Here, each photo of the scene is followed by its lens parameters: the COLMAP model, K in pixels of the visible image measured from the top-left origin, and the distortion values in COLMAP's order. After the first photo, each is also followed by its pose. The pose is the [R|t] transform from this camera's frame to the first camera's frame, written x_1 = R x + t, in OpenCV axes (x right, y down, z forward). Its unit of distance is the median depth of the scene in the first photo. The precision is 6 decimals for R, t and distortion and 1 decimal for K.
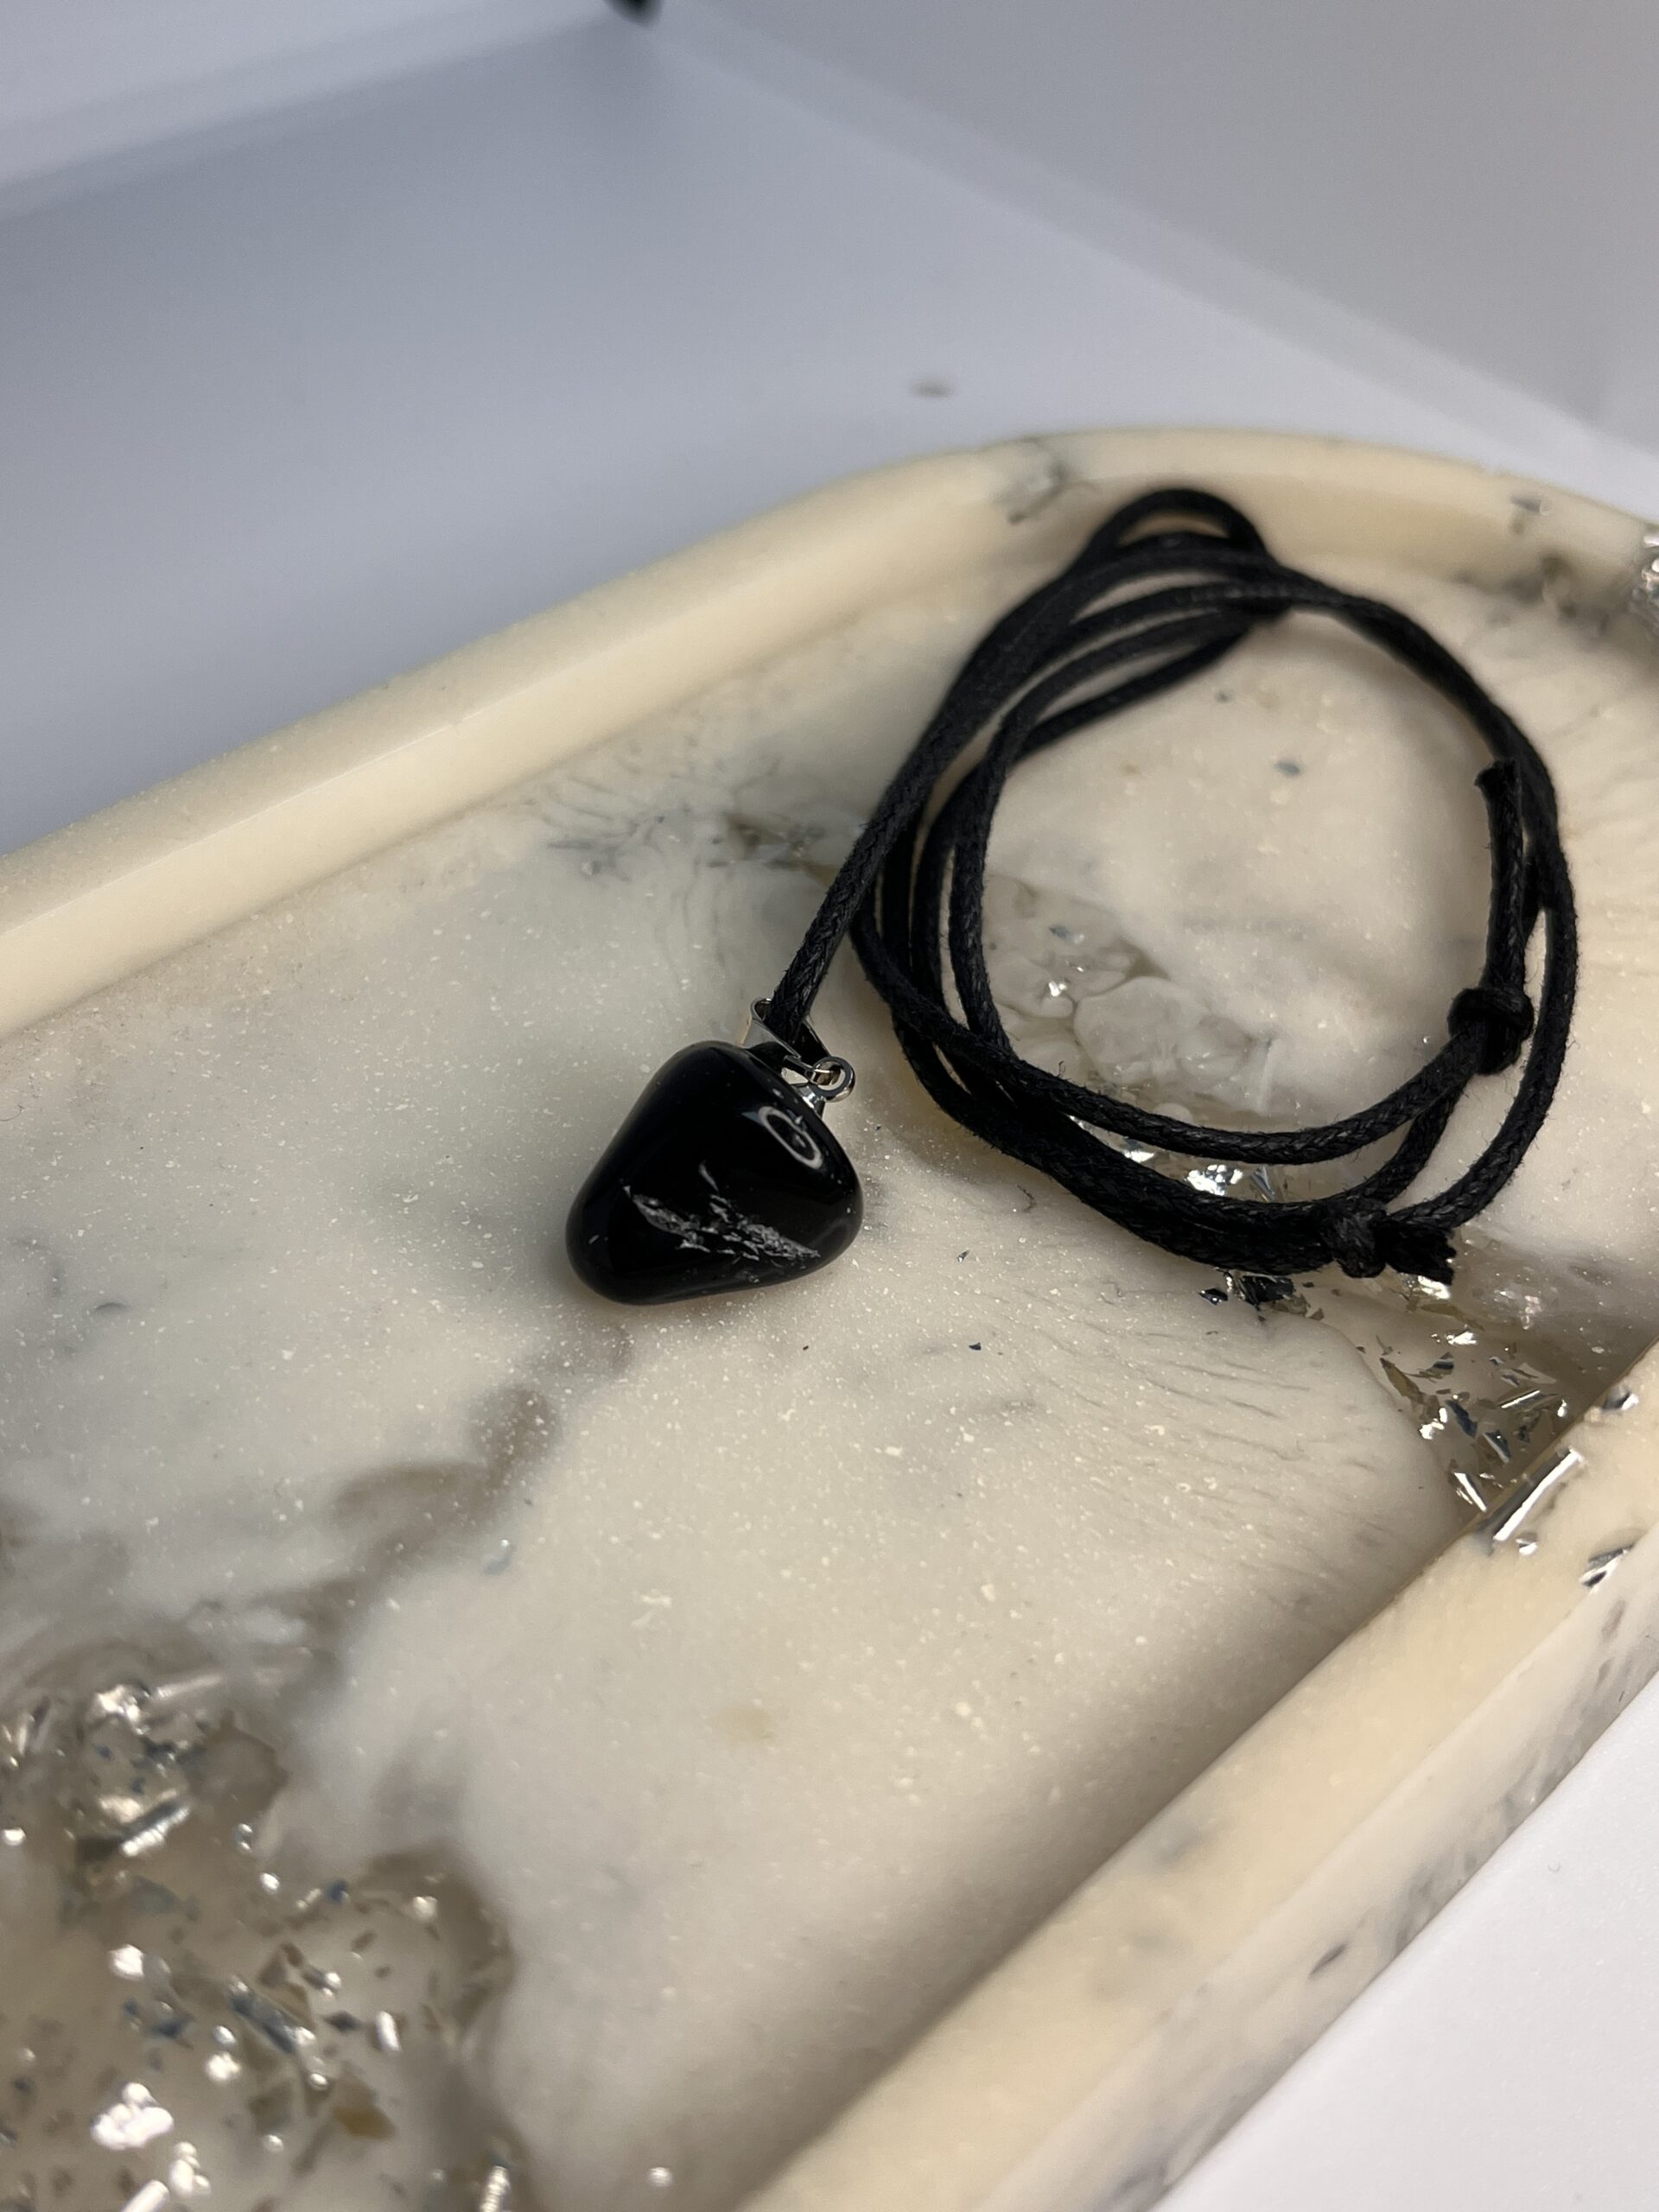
lens RADIAL K [[2415.6, 0, 822.1], [0, 2415.6, 1122.7], [0, 0, 1]] dist [0.000283, 0.000000]
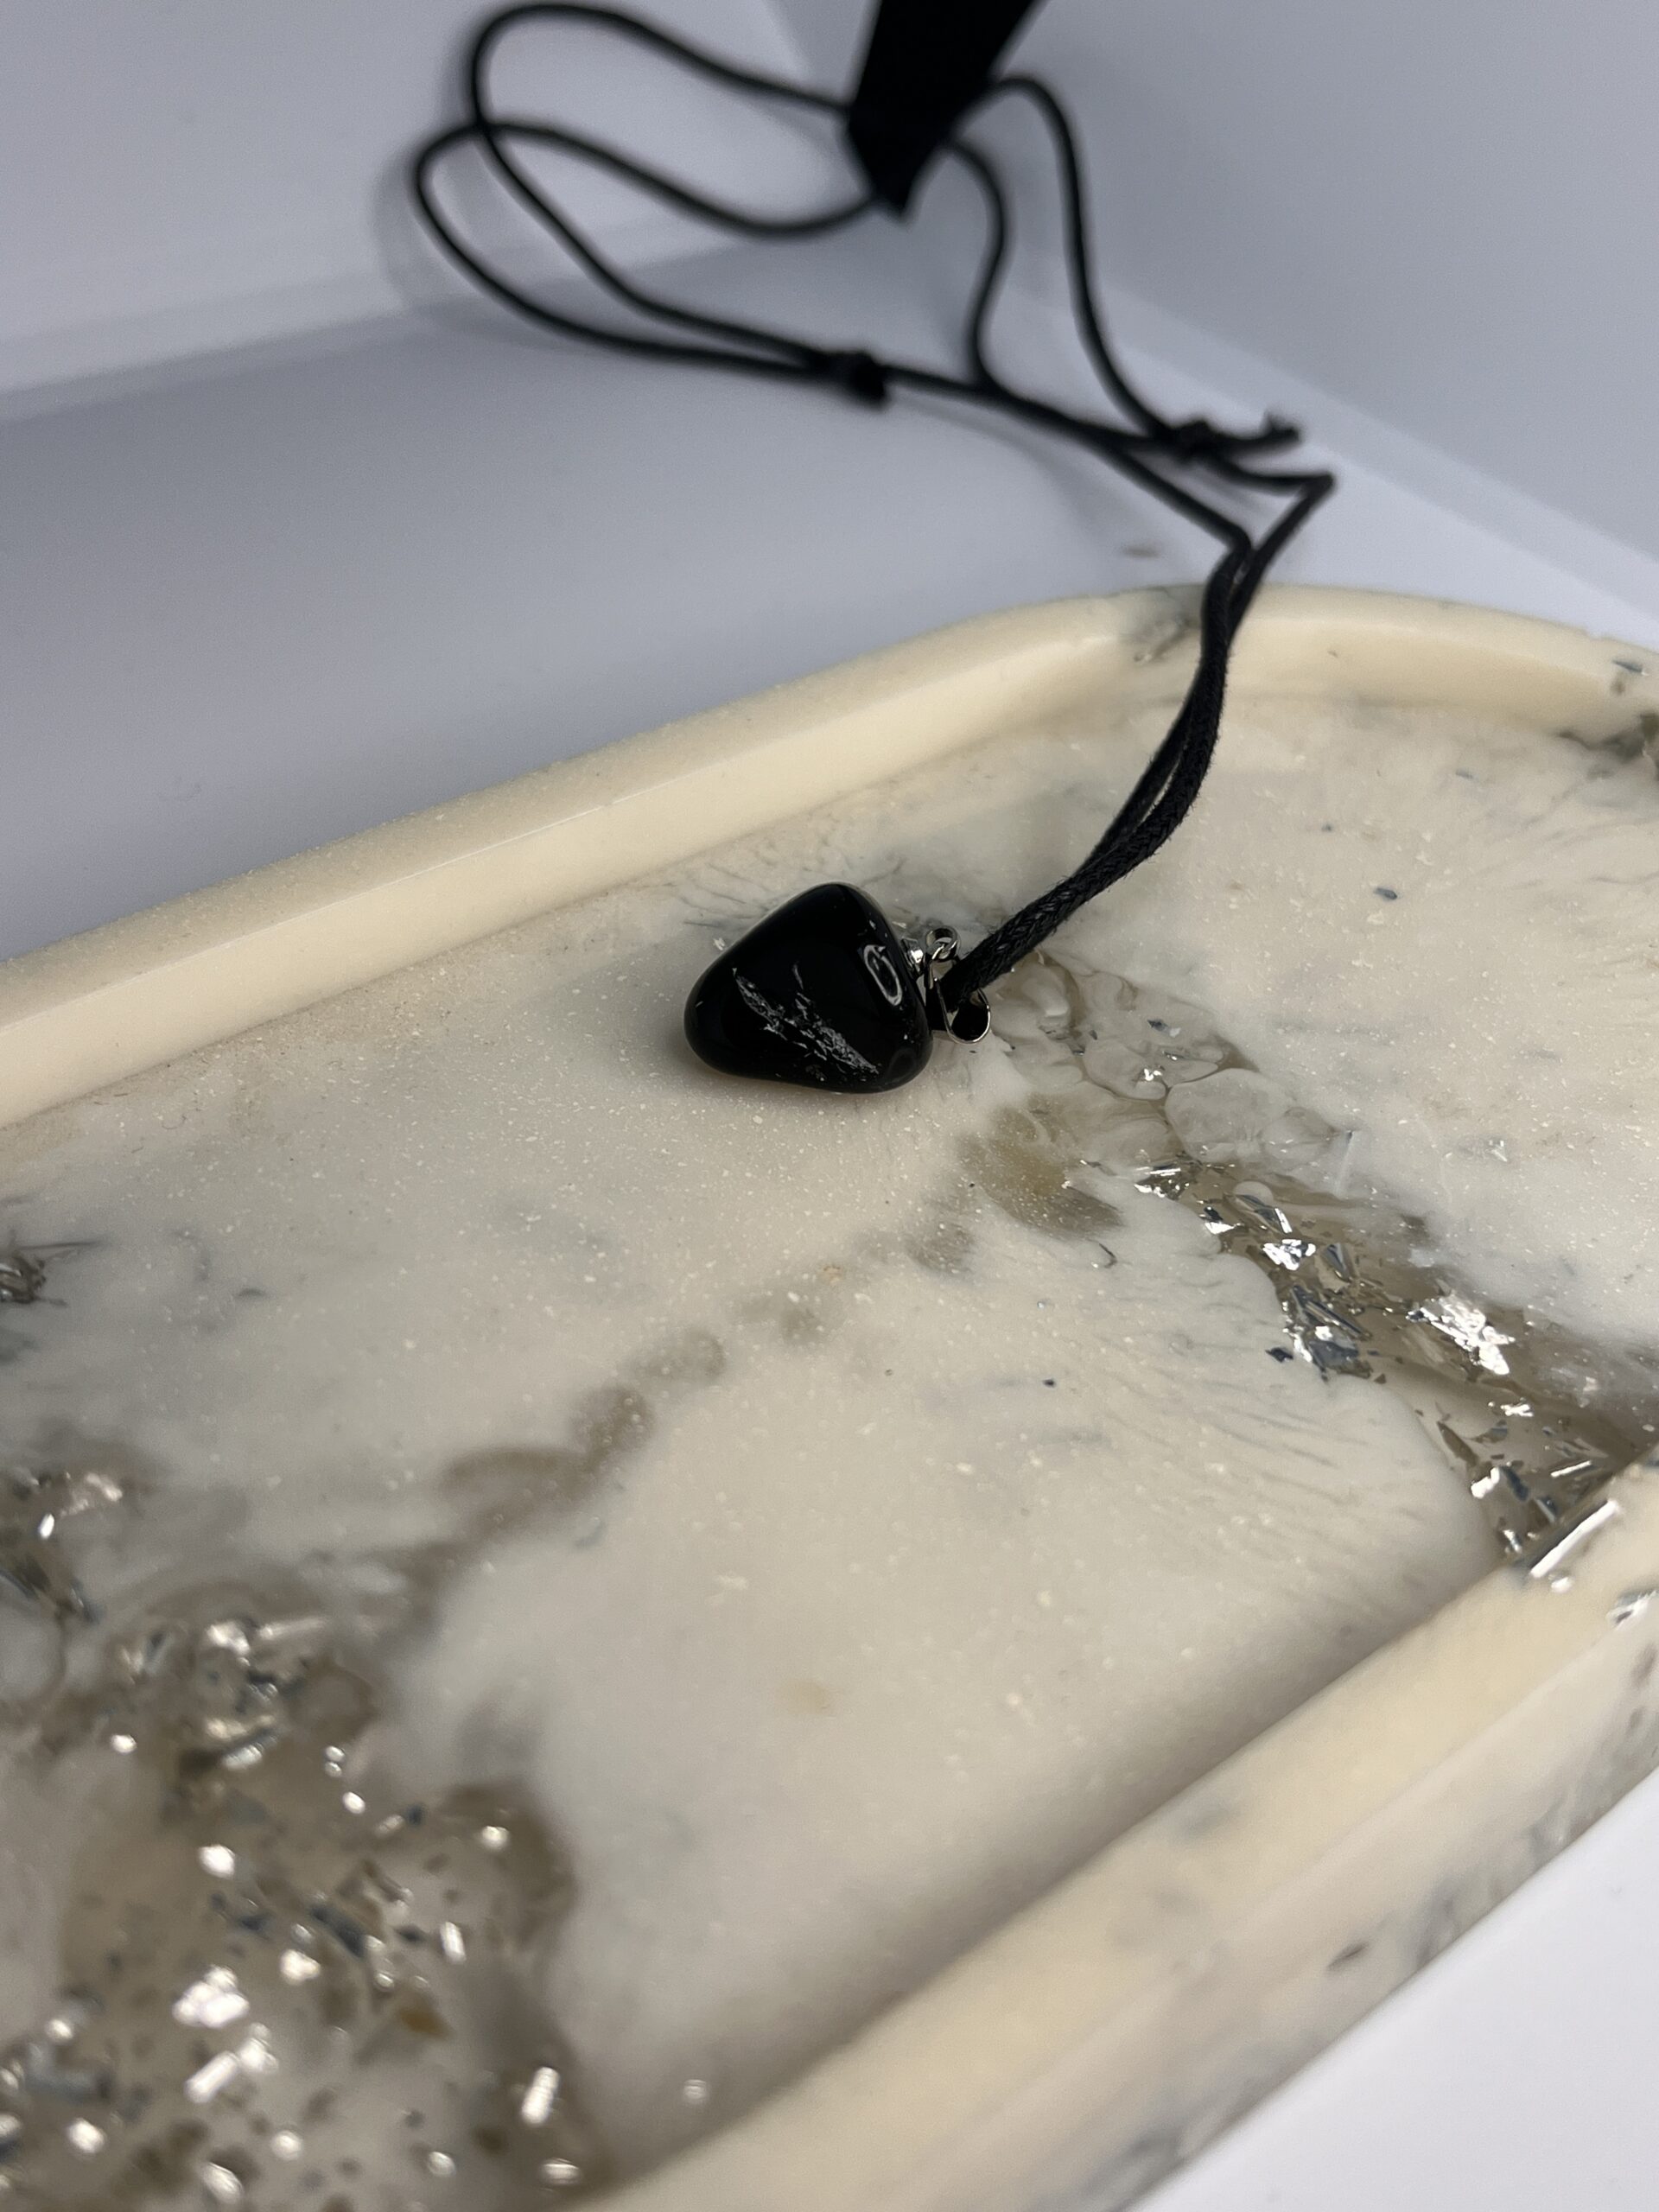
lens RADIAL K [[2415.6, 0, 818.7], [0, 2415.6, 1110.3], [0, 0, 1]] dist [0.000283, 0.000000]
pose [[0.996463, 0.055897, -0.062749, 0.024013], [-0.061634, 0.993704, -0.093565, 0.085043], [0.057124, 0.097101, 0.993634, -0.075381]]
